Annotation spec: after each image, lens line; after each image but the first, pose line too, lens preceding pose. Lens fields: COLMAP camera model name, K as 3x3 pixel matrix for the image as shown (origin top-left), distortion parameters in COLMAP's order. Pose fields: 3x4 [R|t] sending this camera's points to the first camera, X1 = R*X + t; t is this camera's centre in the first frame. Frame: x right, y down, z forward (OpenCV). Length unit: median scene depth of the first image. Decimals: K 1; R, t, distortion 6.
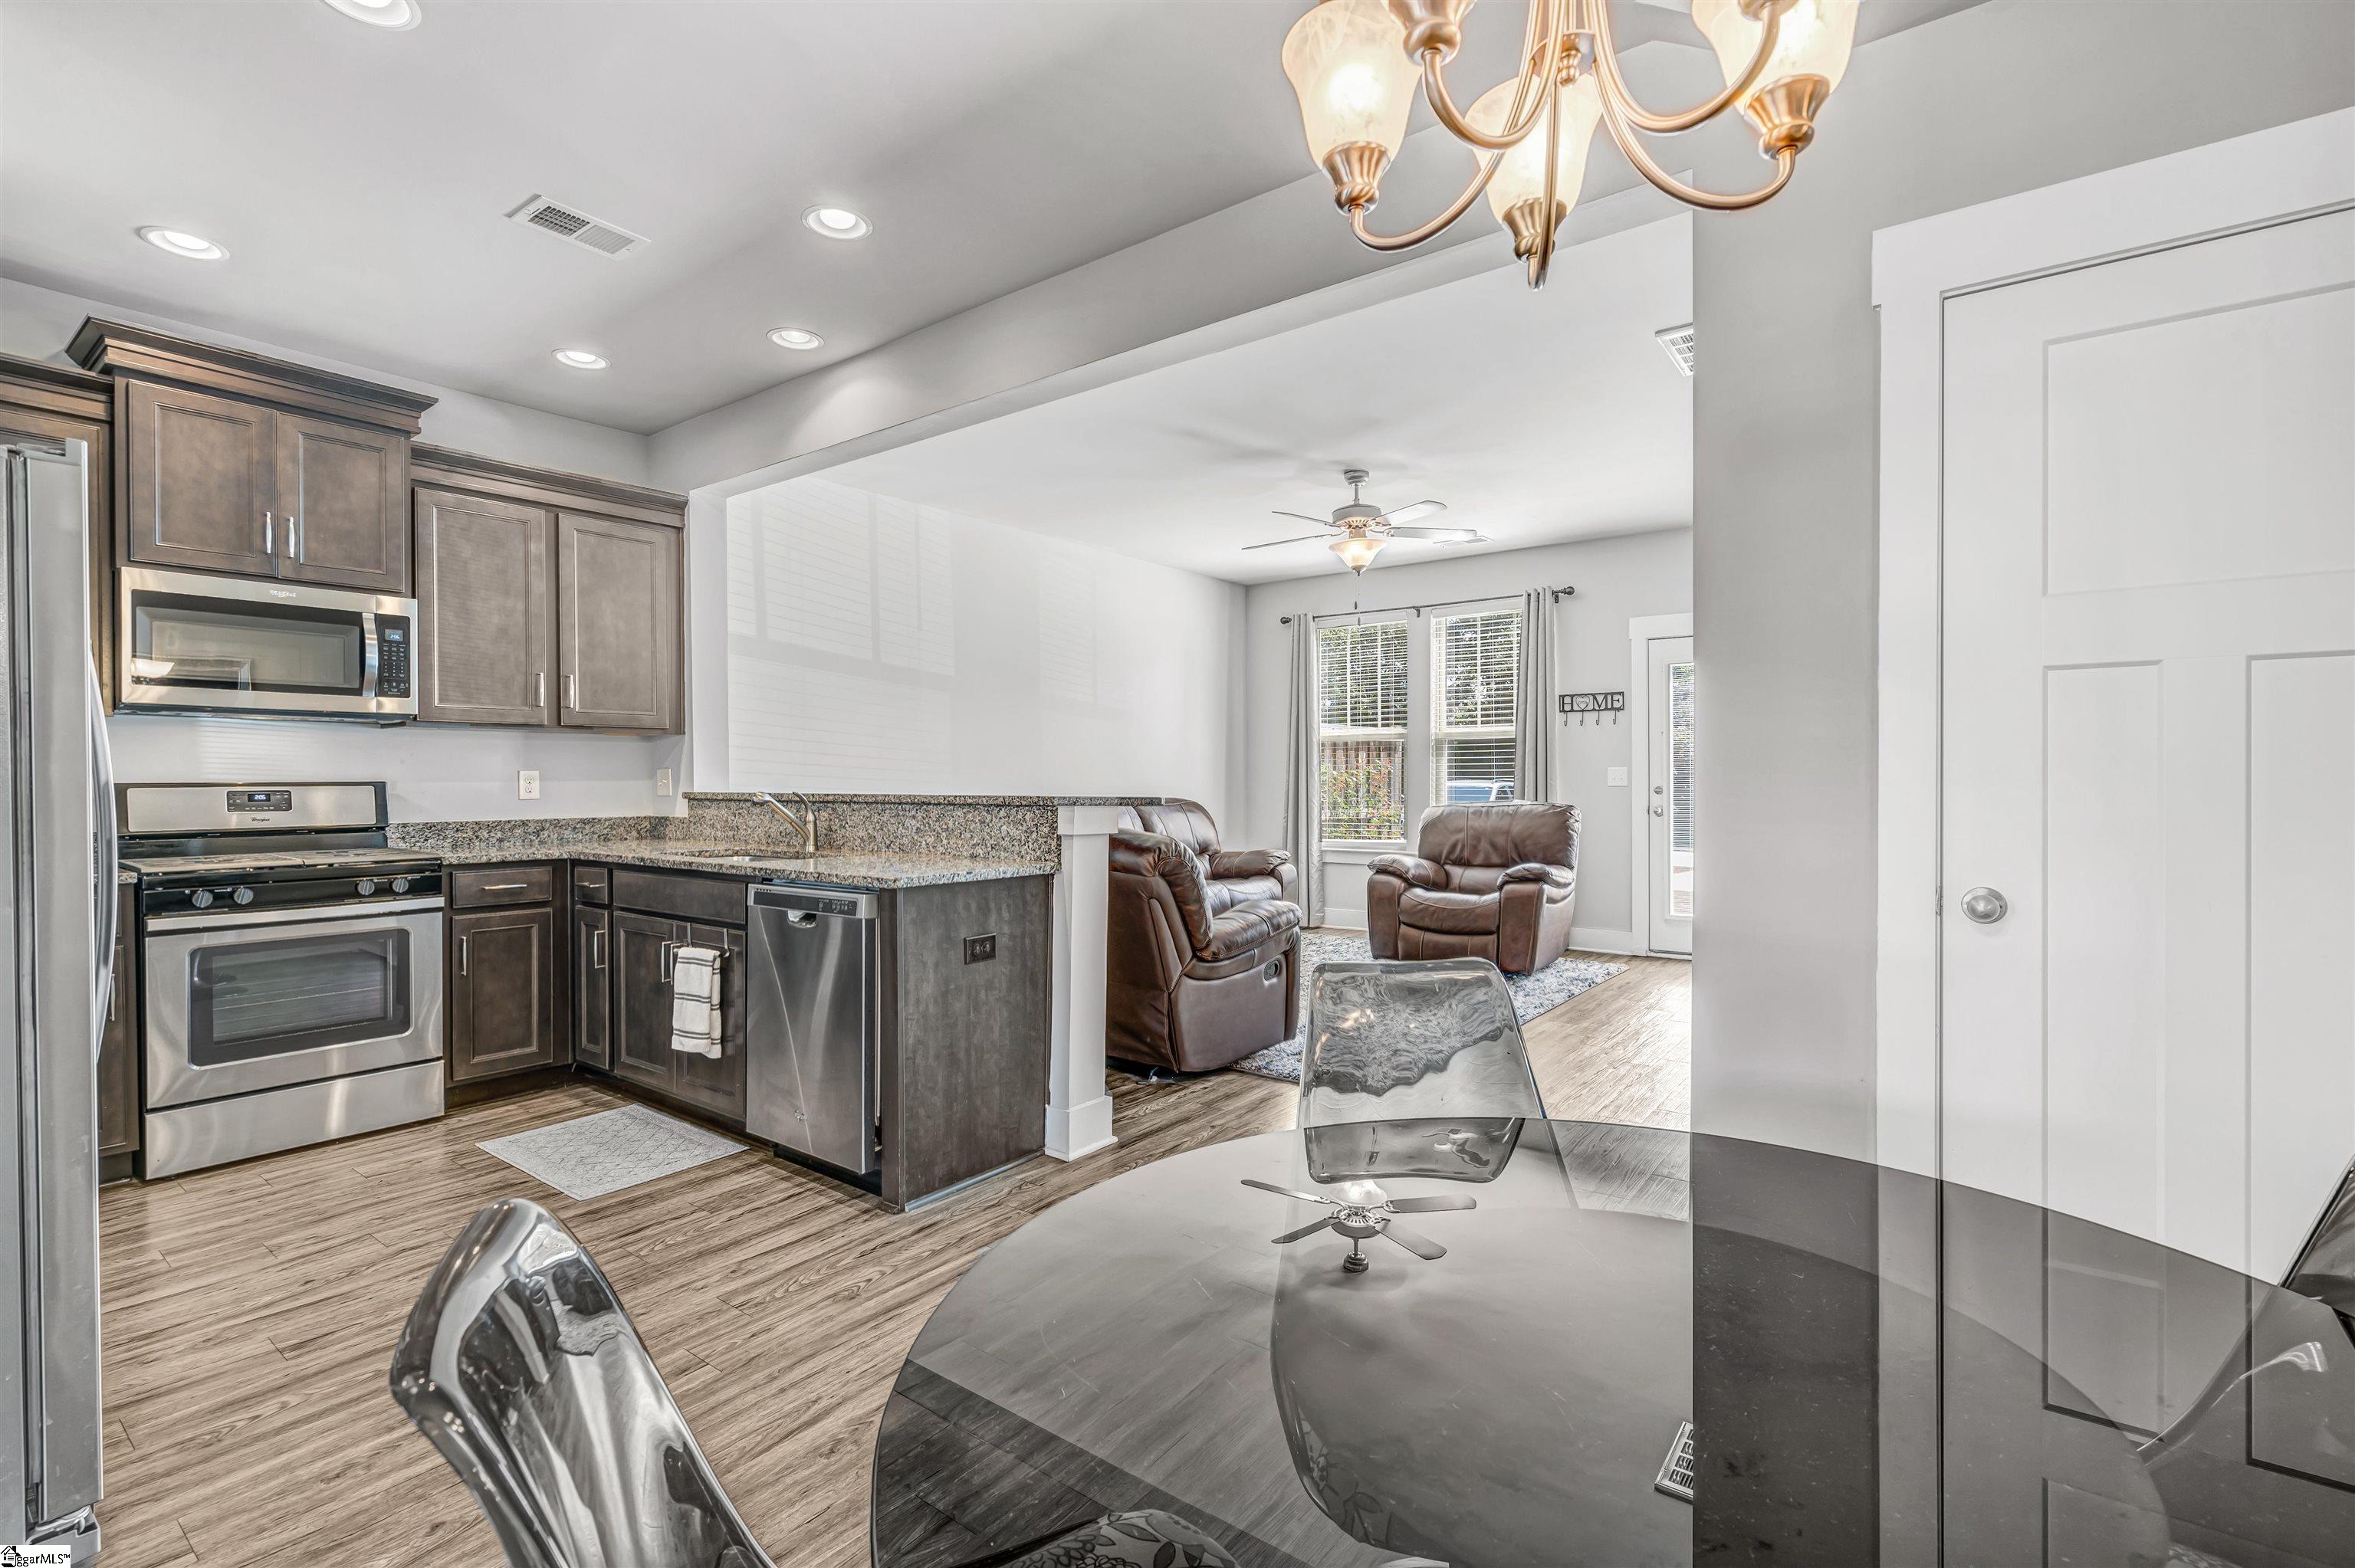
lens RADIAL K [[1063.4, 0, 1180.5], [0, 1063.4, 783.0], [0, 0, 1]] dist [-0.006819, 0.001214]
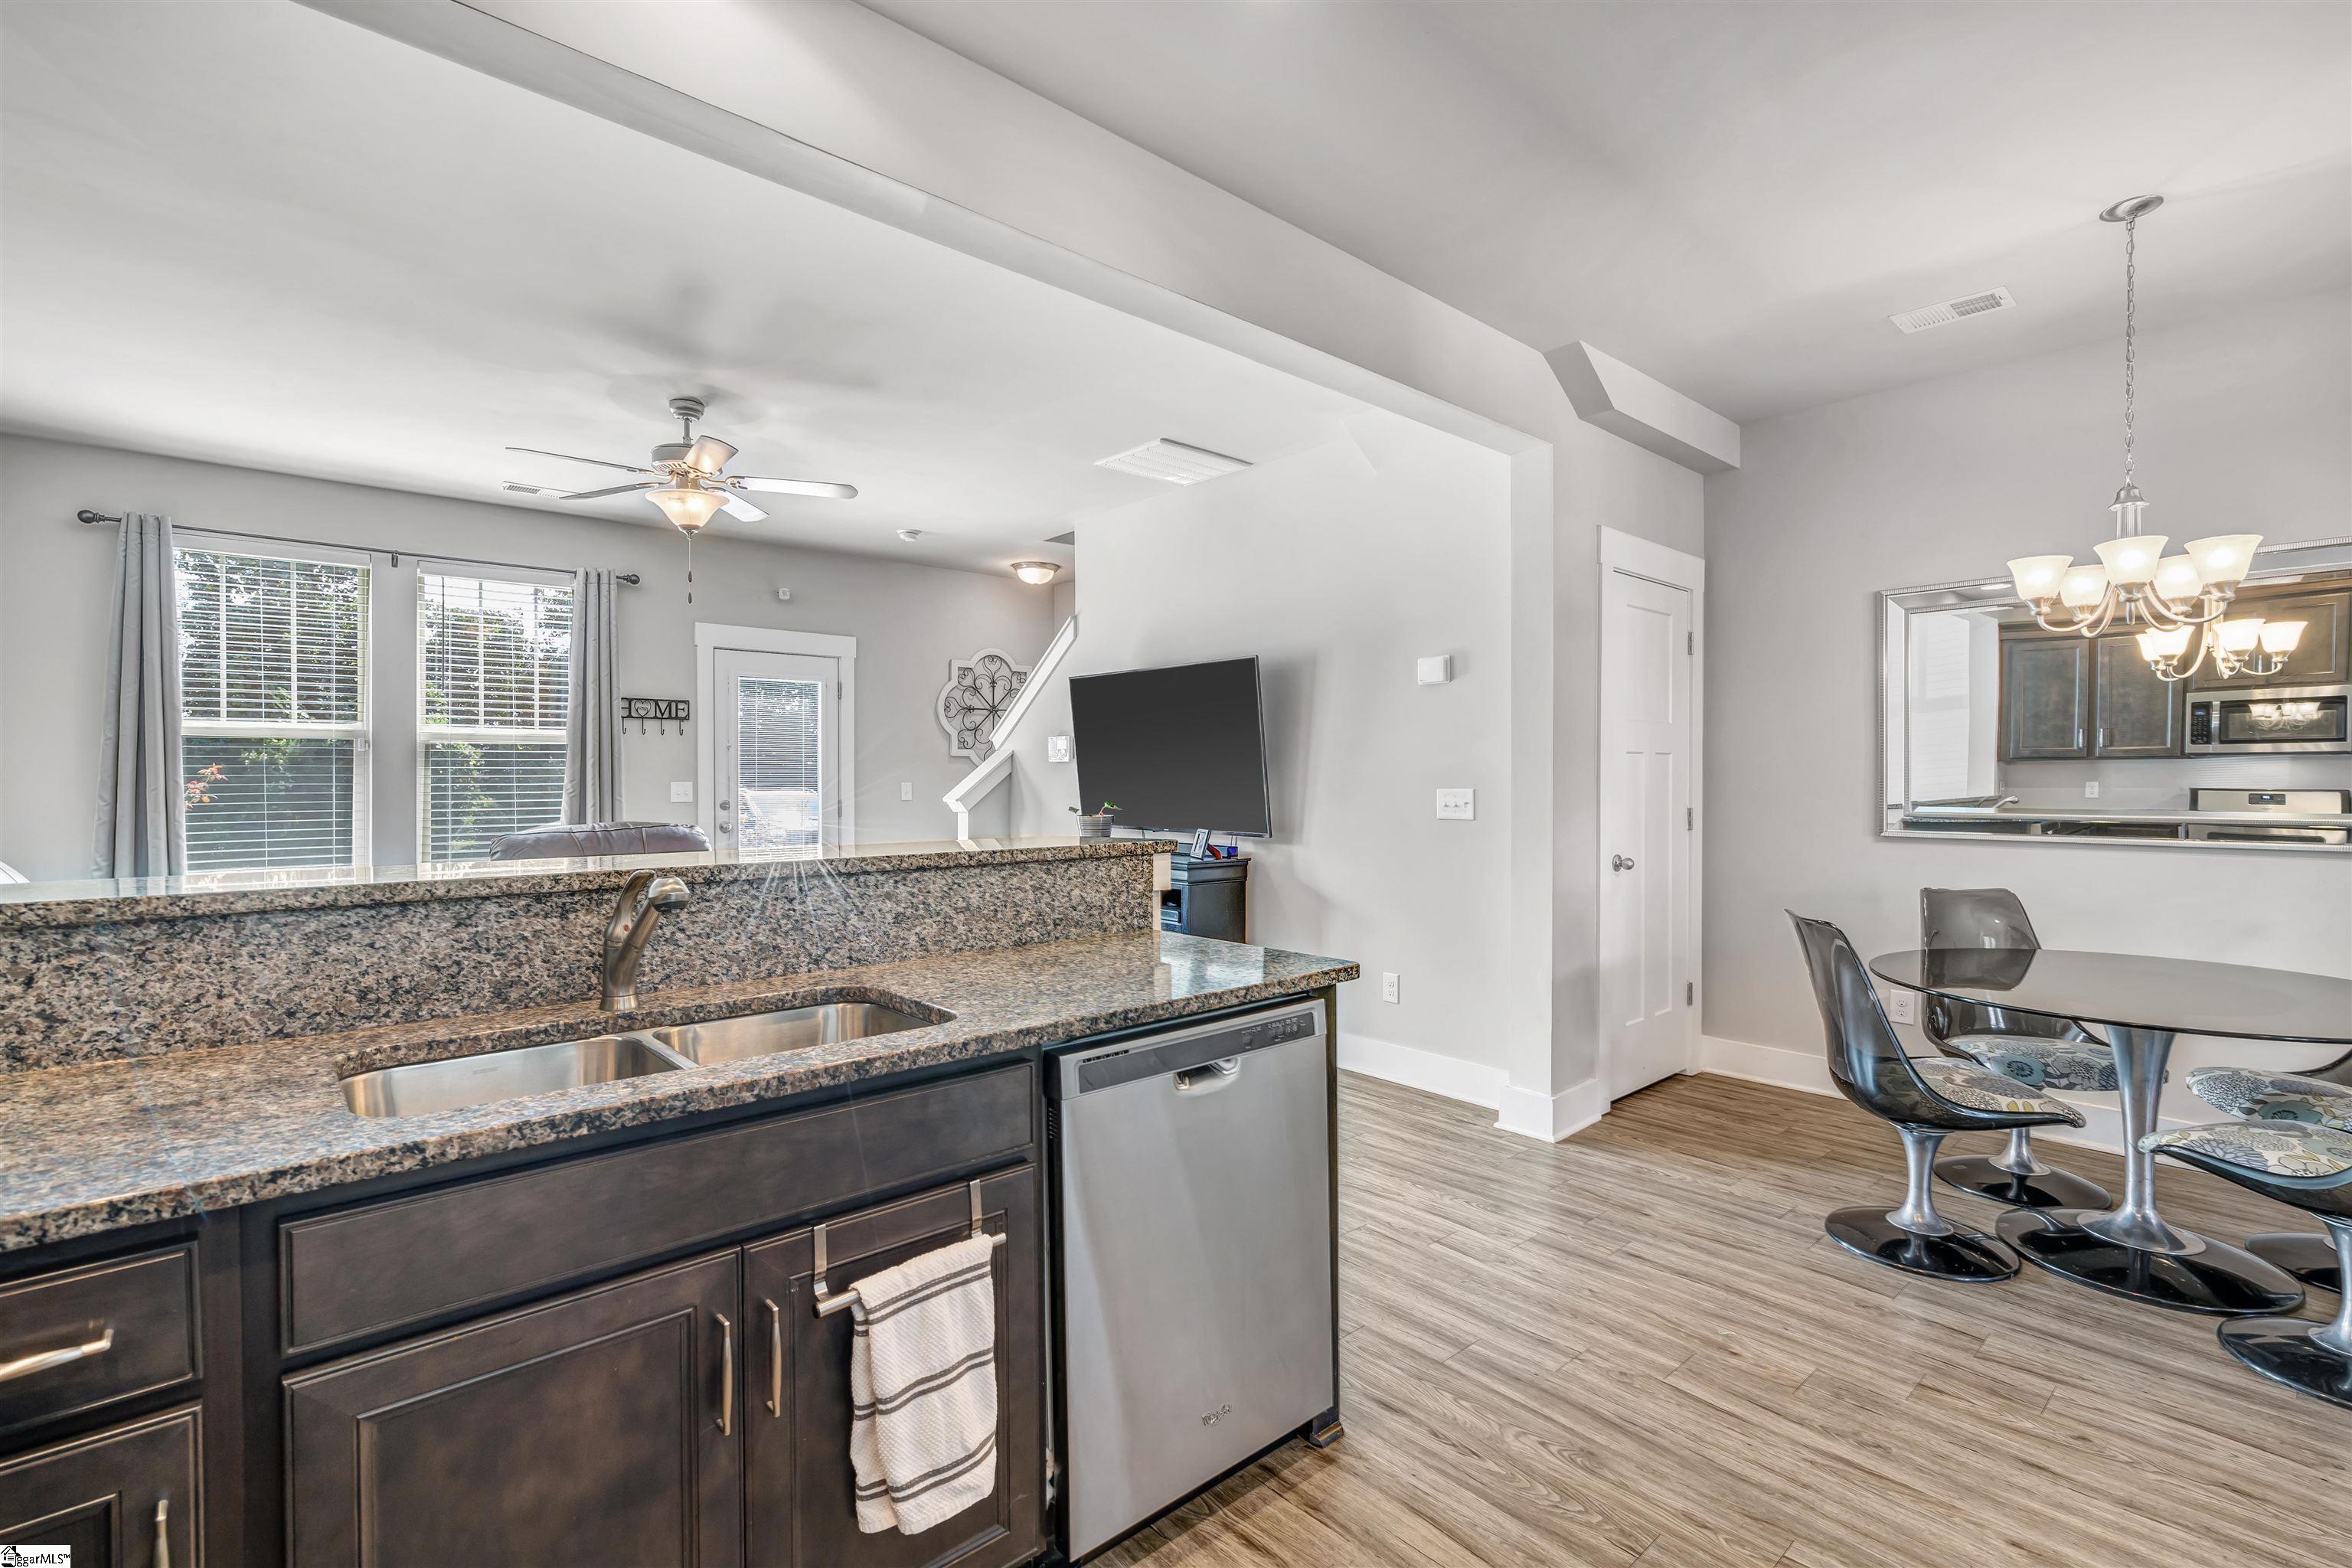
lens RADIAL K [[1062.2, 0, 1173.7], [0, 1062.2, 785.6], [0, 0, 1]] dist [-0.006819, 0.001214]
pose [[0.193028, -0.005734, 0.981176, -0.729194], [0.003255, 0.999981, 0.005203, -0.026382], [-0.981188, 0.002189, 0.193043, 0.714998]]
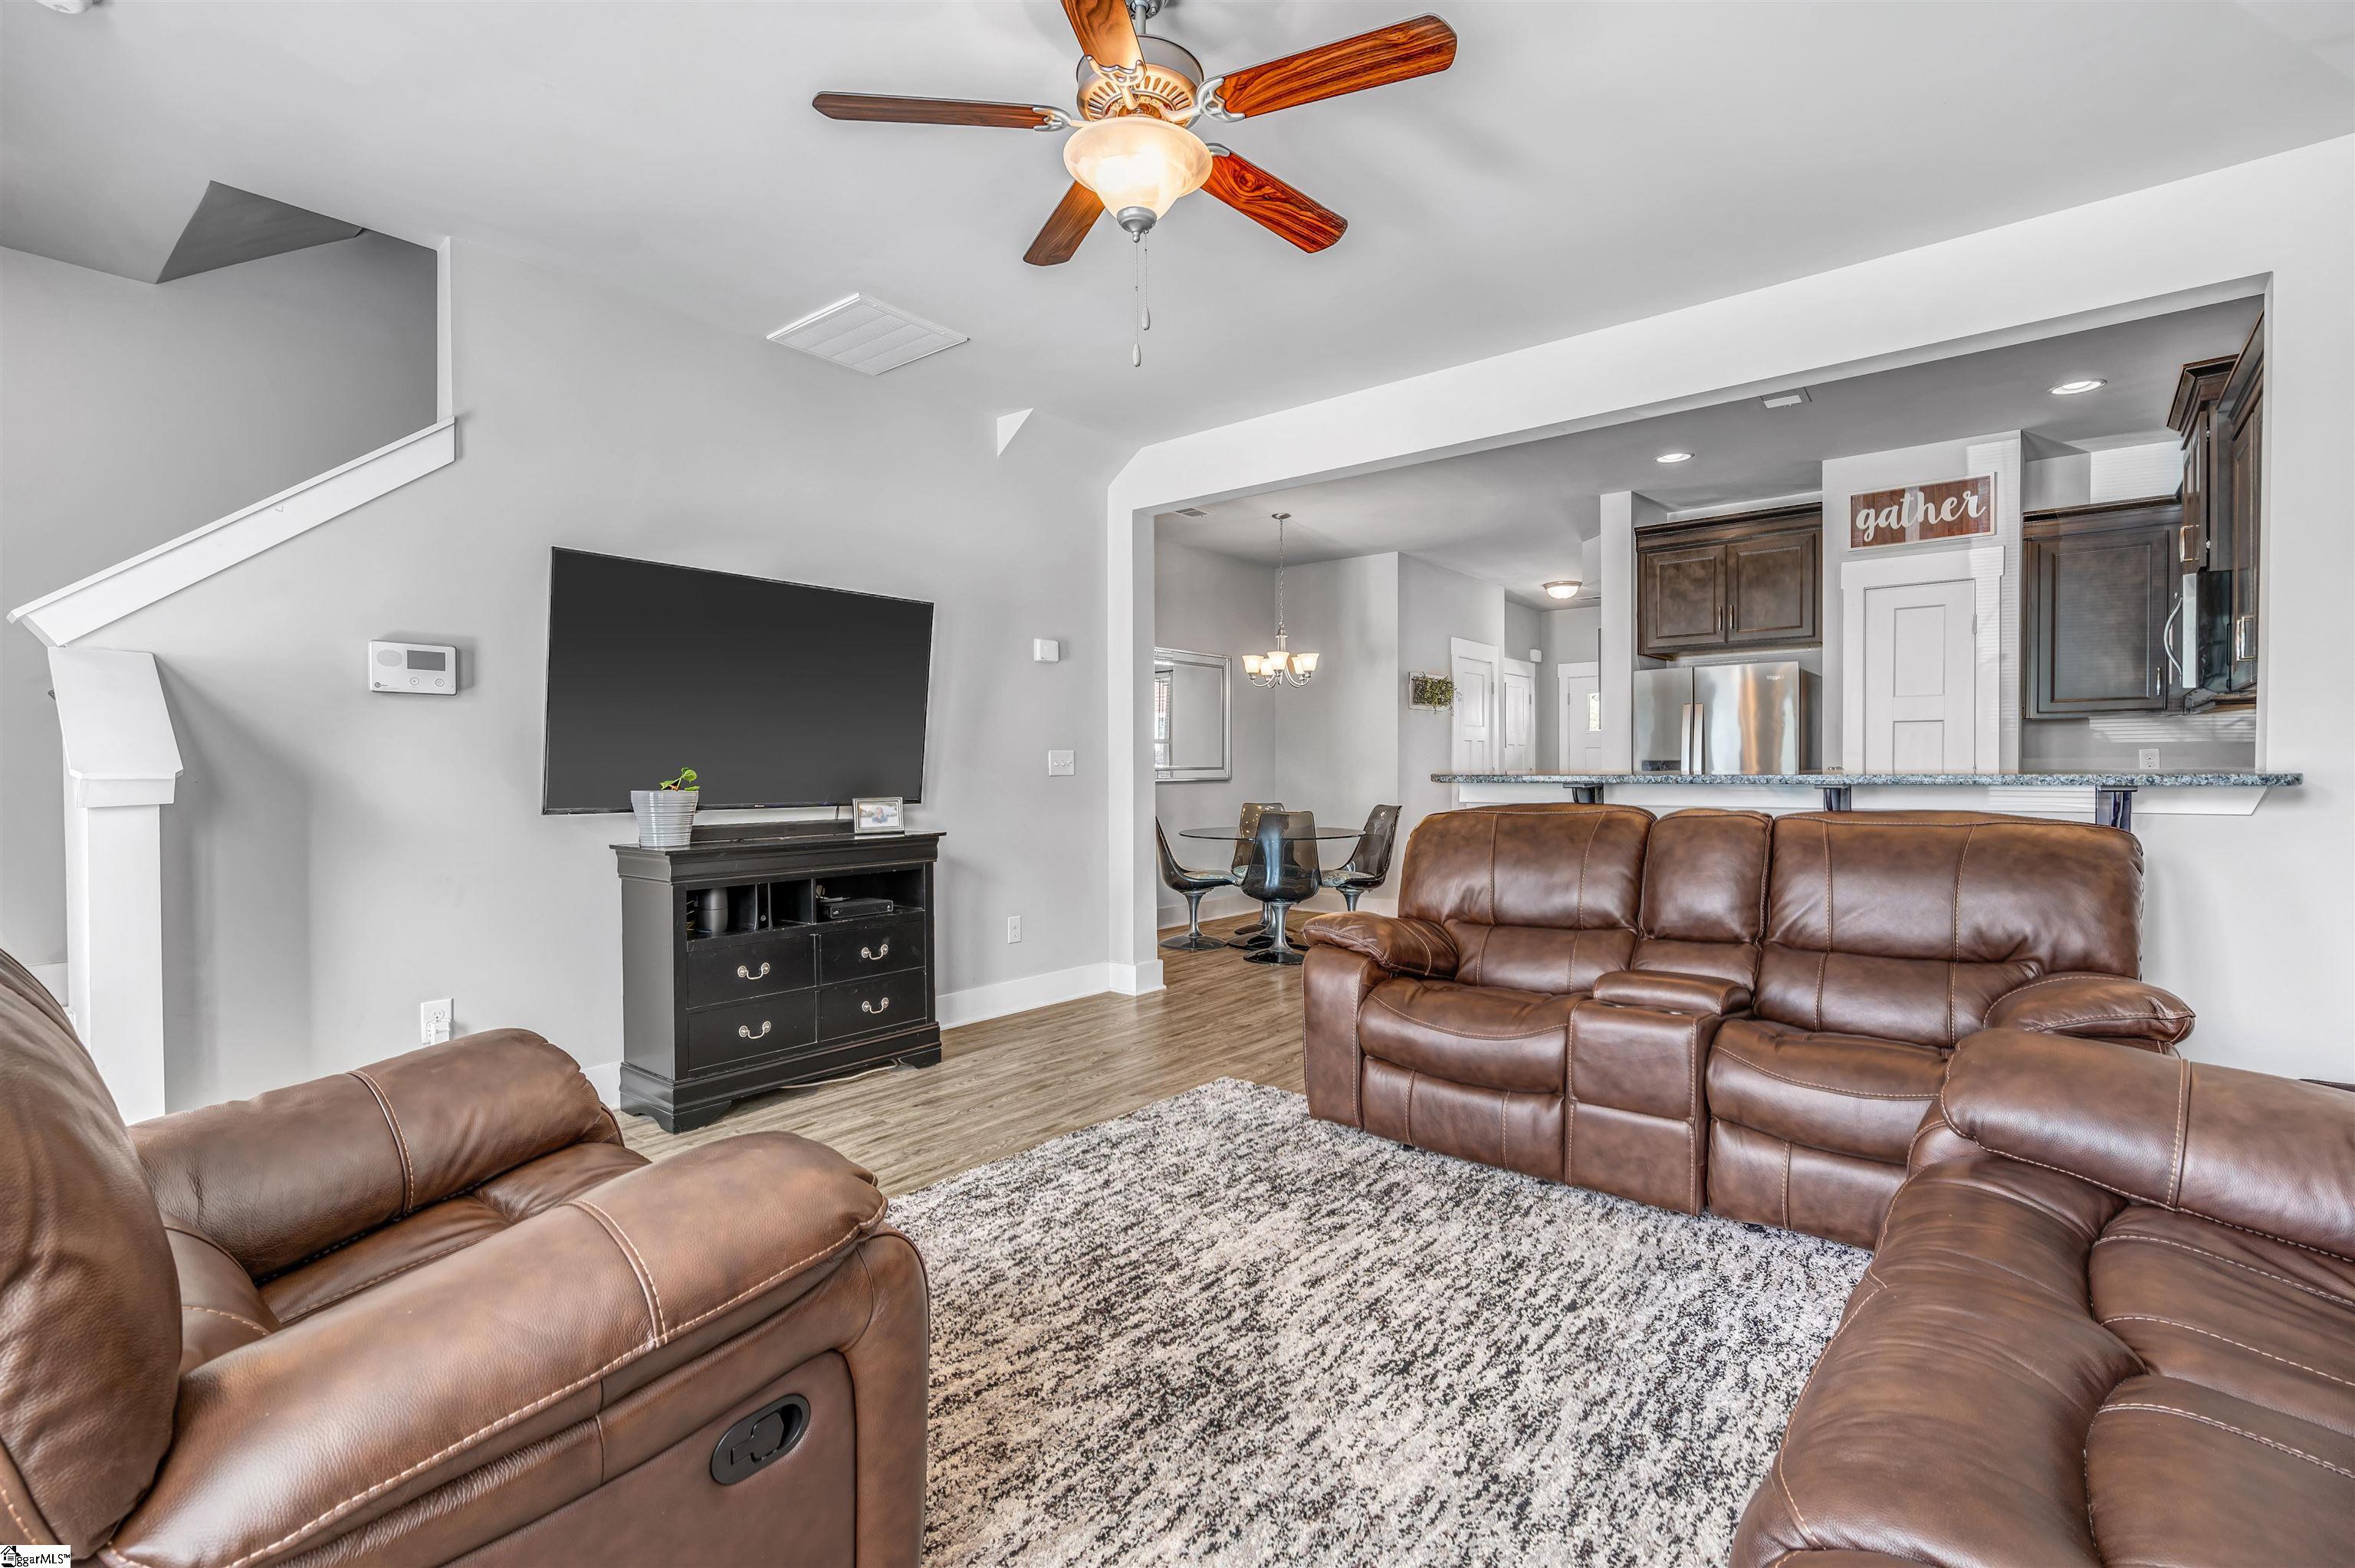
lens RADIAL K [[1063.4, 0, 1183.5], [0, 1063.4, 784.3], [0, 0, 1]] dist [-0.006819, 0.001214]
pose [[-0.999619, 0.005119, 0.027122, 0.198223], [0.005642, 0.999798, 0.019265, 0.001382], [-0.027018, 0.019411, -0.999446, 1.965559]]
